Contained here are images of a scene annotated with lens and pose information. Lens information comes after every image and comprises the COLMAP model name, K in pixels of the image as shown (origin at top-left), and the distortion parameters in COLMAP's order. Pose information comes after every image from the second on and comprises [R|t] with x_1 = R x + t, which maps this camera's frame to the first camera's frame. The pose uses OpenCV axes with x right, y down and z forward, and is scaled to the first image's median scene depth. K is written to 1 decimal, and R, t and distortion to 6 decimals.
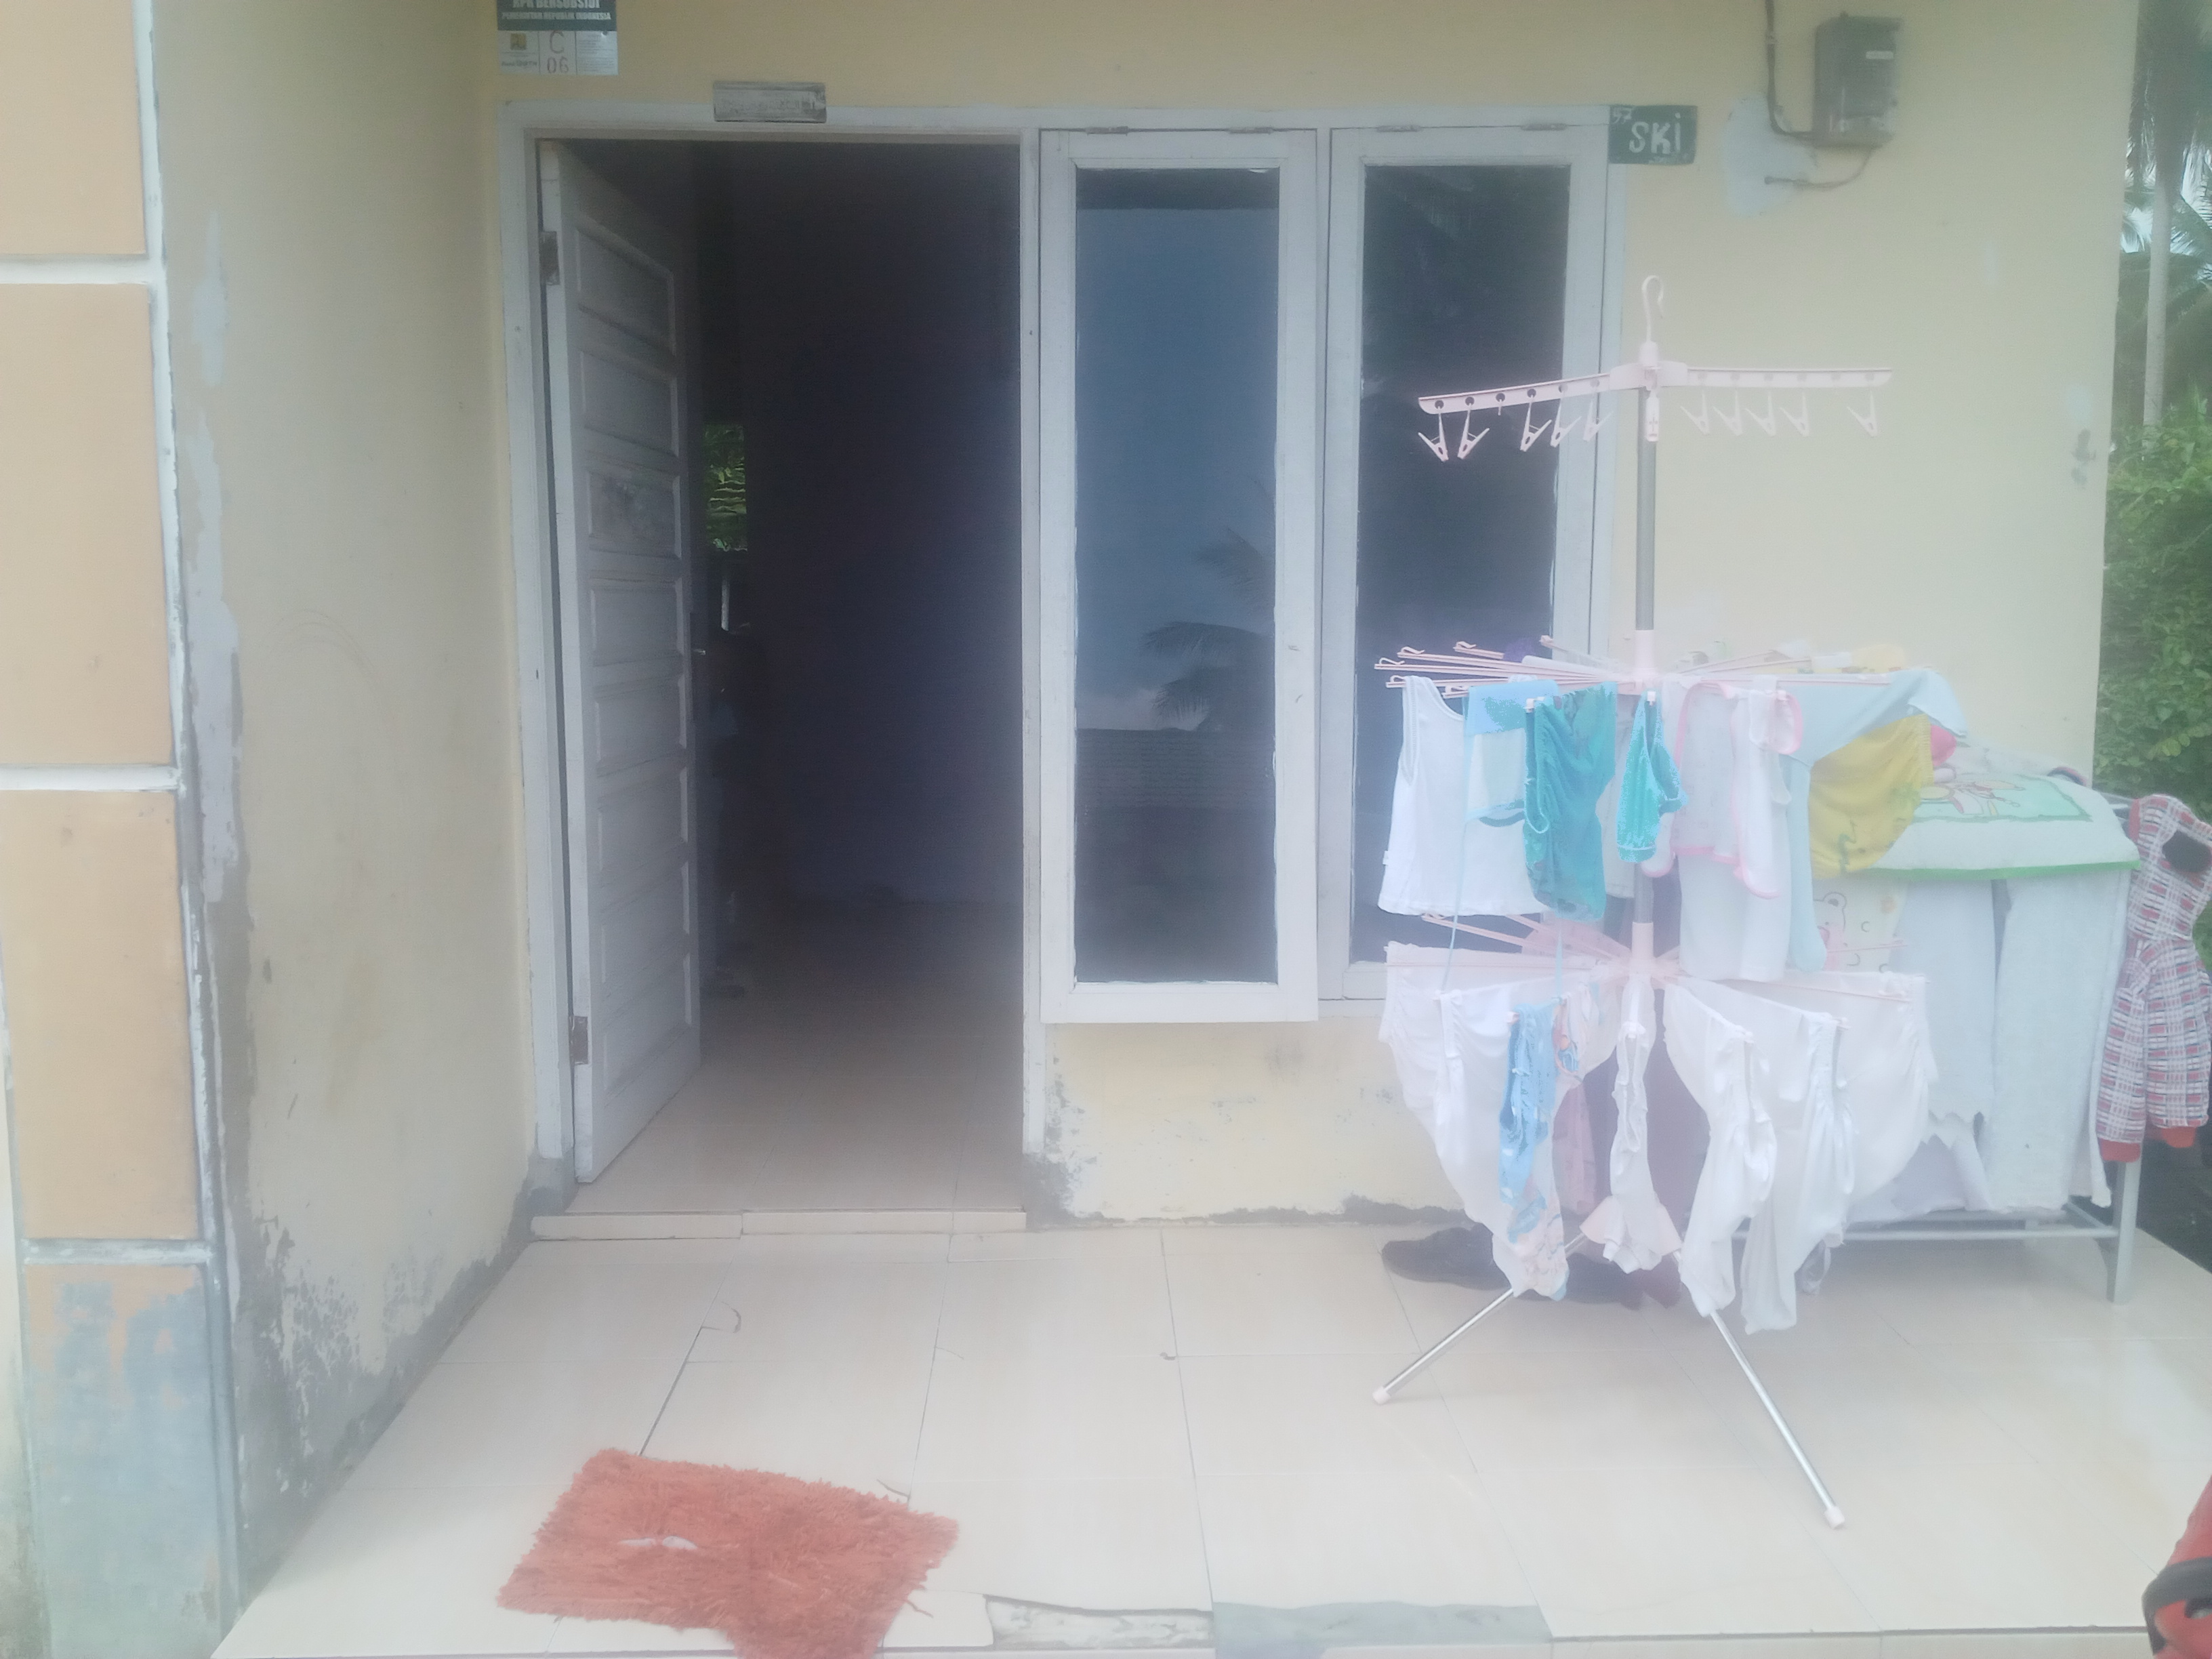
lens RADIAL K [[1790.9, 0, 1103.4], [0, 1790.9, 807.5], [0, 0, 1]] dist [0.162514, -0.310258]
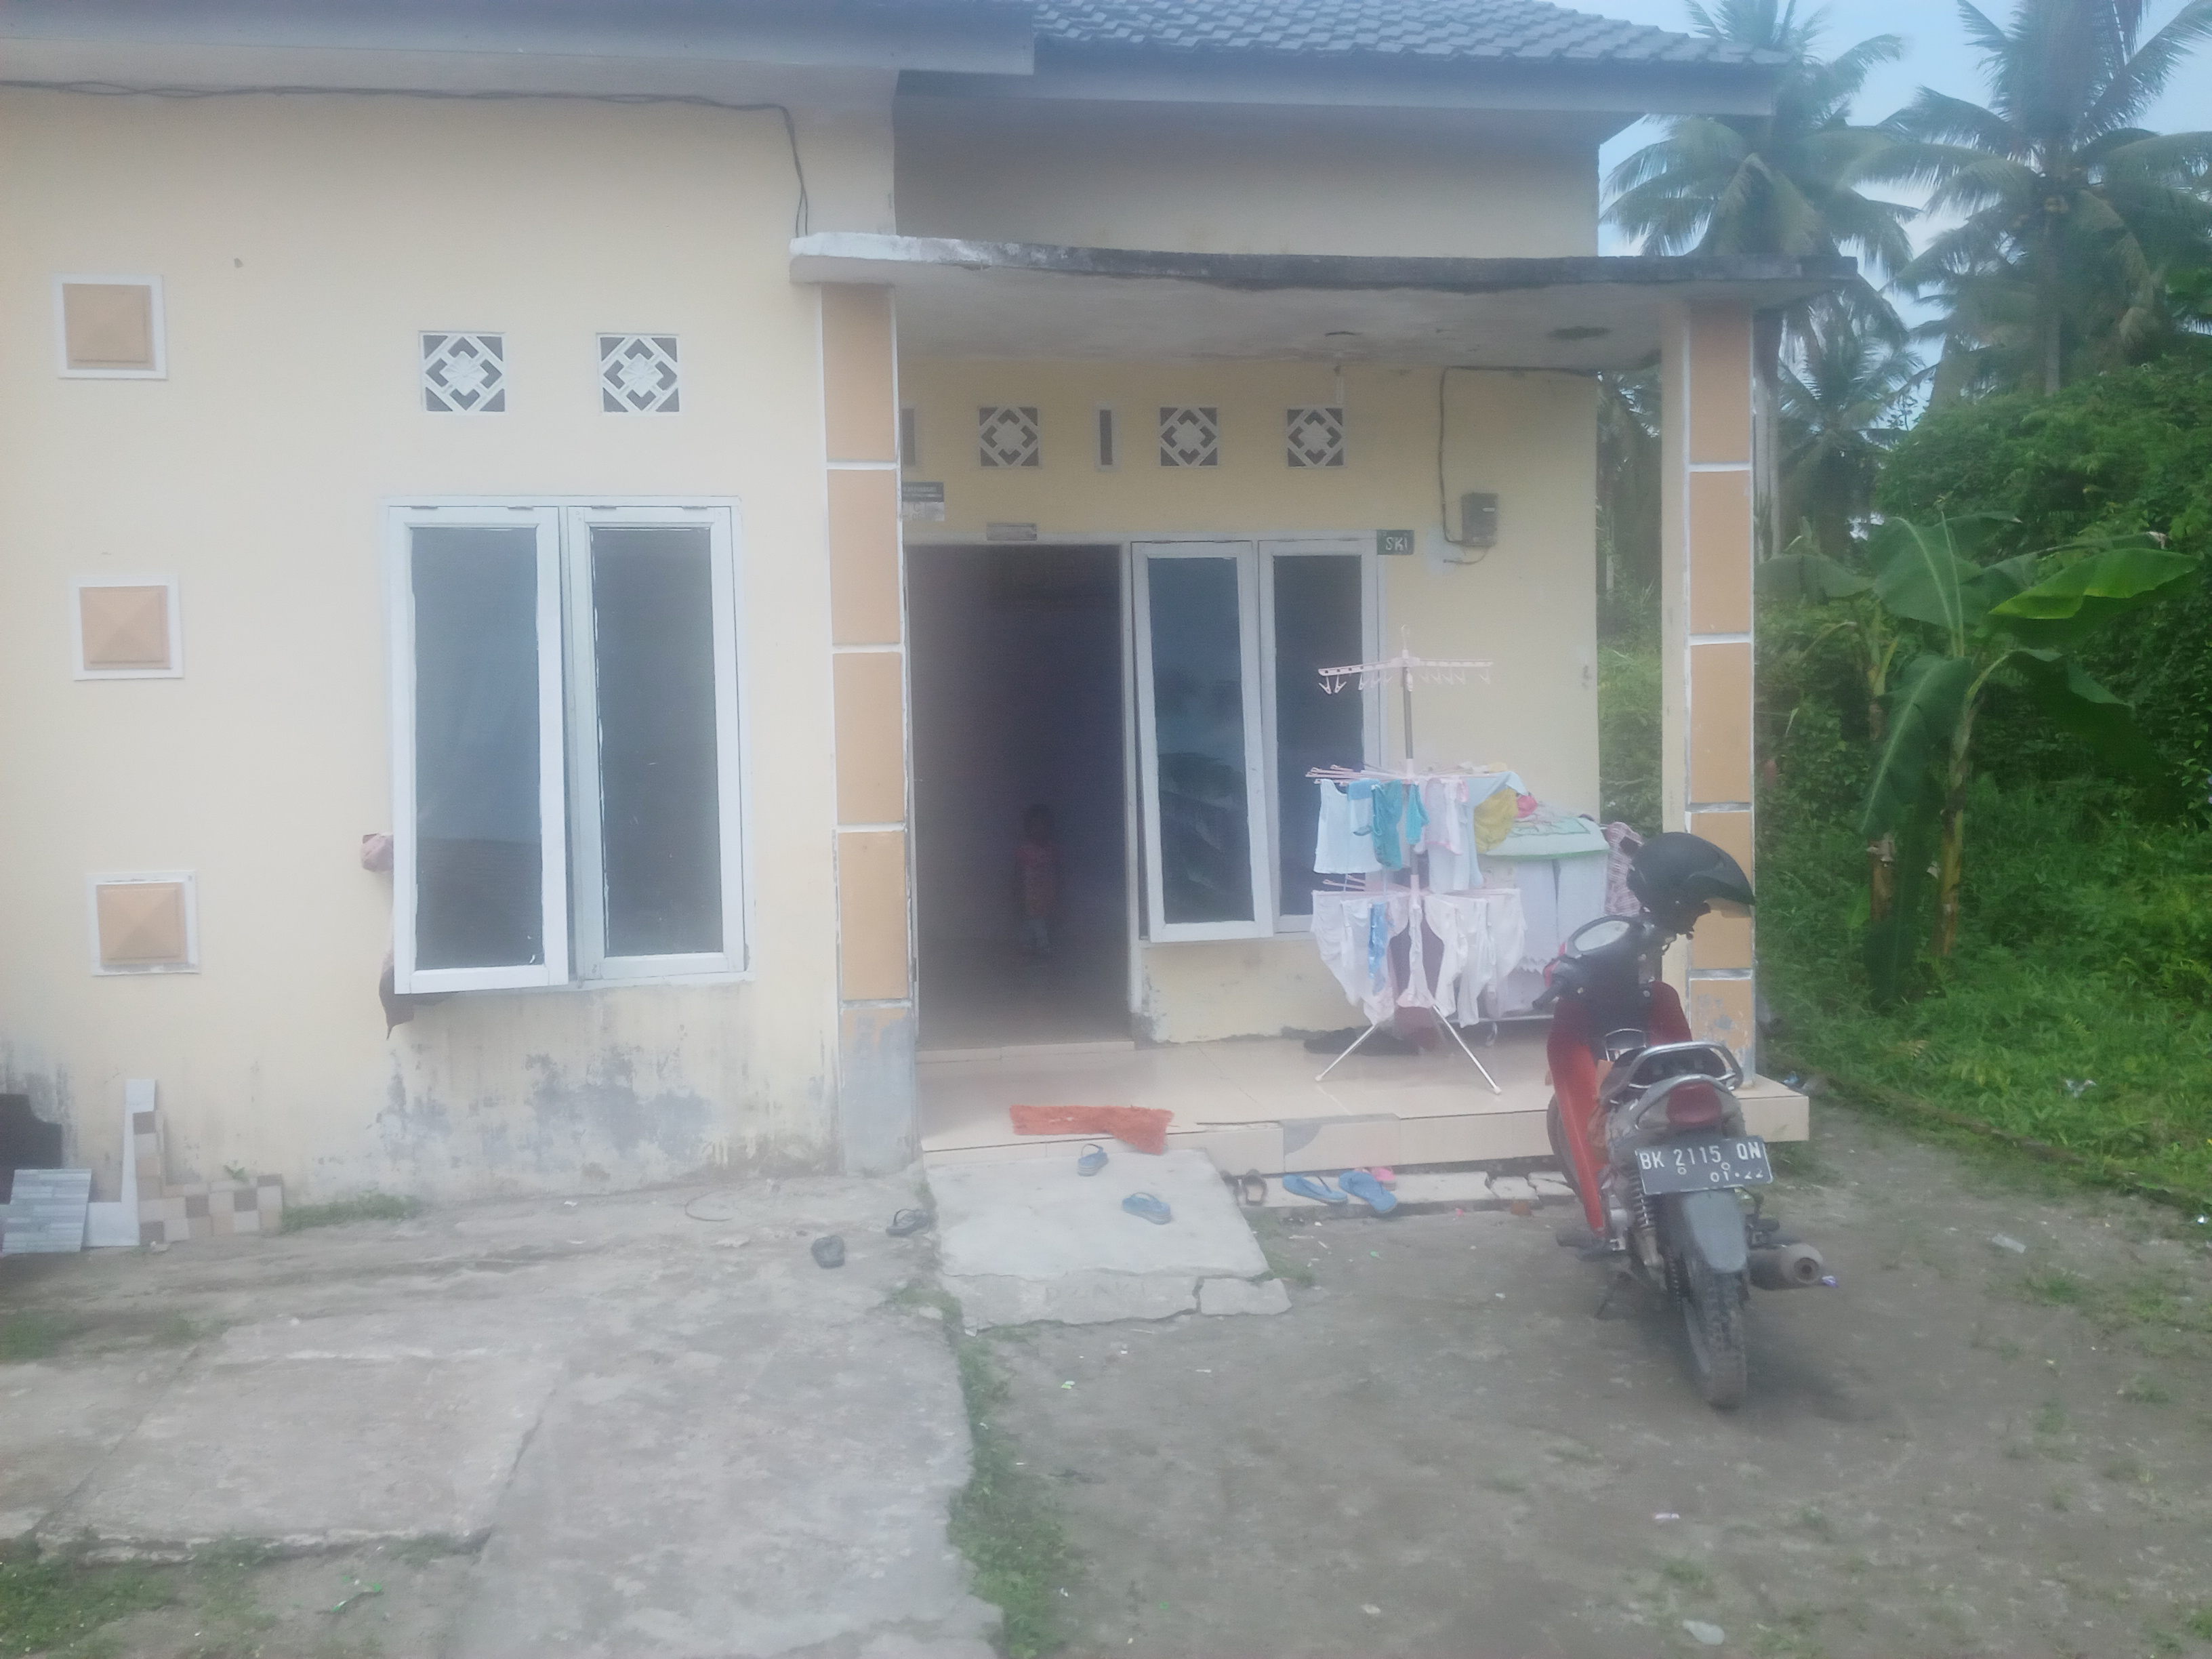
lens RADIAL K [[1808.8, 0, 1110.6], [0, 1808.8, 792.7], [0, 0, 1]] dist [0.103725, -0.182234]
pose [[0.987897, -0.027836, 0.152595, -0.504187], [0.039788, 0.996326, -0.075836, 0.125642], [-0.149924, 0.080989, 0.985375, -1.436792]]
